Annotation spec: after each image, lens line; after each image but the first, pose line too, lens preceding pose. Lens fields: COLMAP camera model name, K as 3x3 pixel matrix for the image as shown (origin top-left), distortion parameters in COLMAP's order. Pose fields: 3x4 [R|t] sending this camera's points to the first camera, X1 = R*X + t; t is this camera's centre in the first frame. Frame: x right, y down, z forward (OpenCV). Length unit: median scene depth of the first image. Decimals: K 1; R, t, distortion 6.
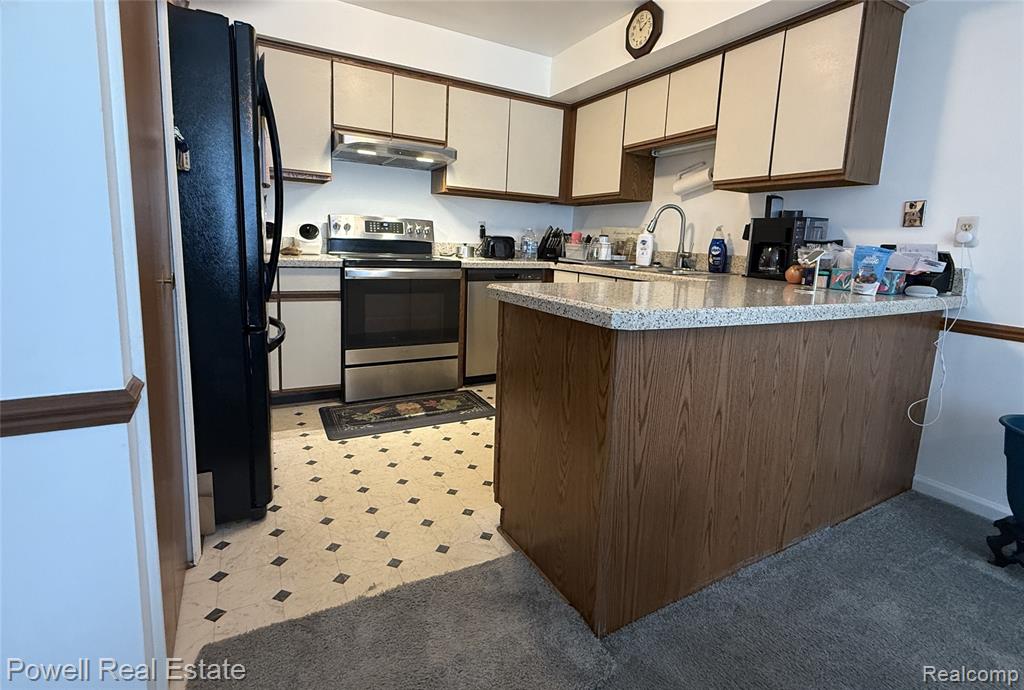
lens RADIAL K [[470.9, 0, 508.2], [0, 470.9, 306.9], [0, 0, 1]] dist [-0.004165, -0.000081]
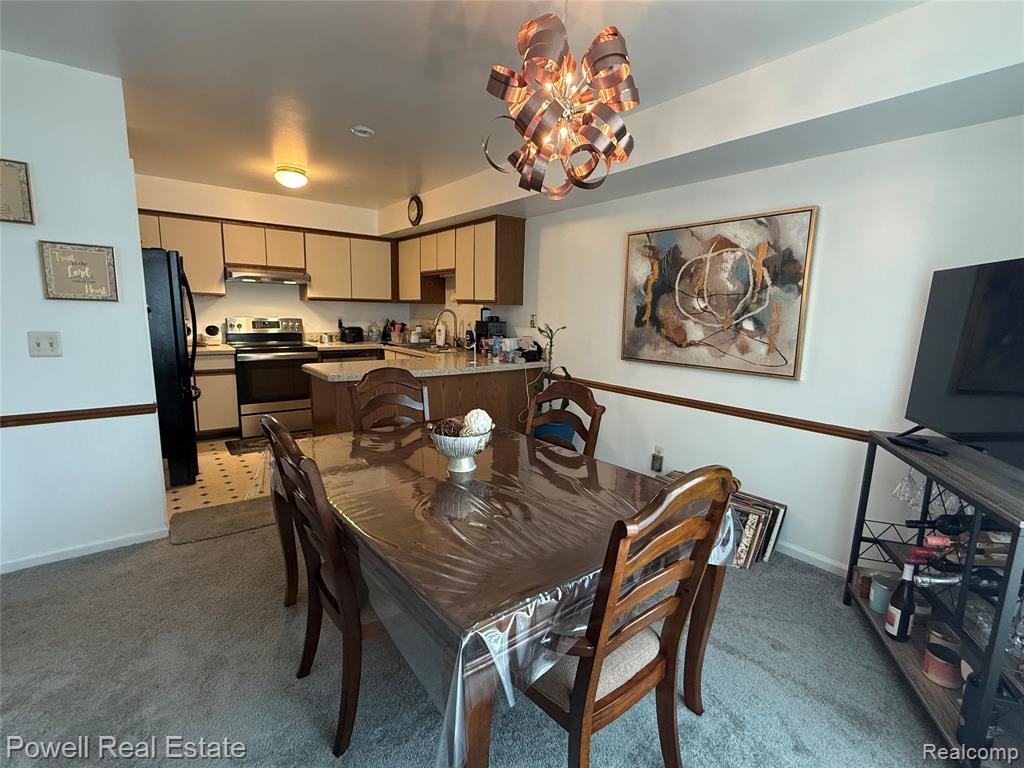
lens RADIAL K [[468.7, 0, 509.5], [0, 468.7, 385.4], [0, 0, 1]] dist [-0.004890, -0.000293]
pose [[0.987616, -0.041569, 0.151285, 0.291628], [0.037550, 0.998864, 0.029326, 0.010791], [-0.152332, -0.023282, 0.988055, -0.650461]]
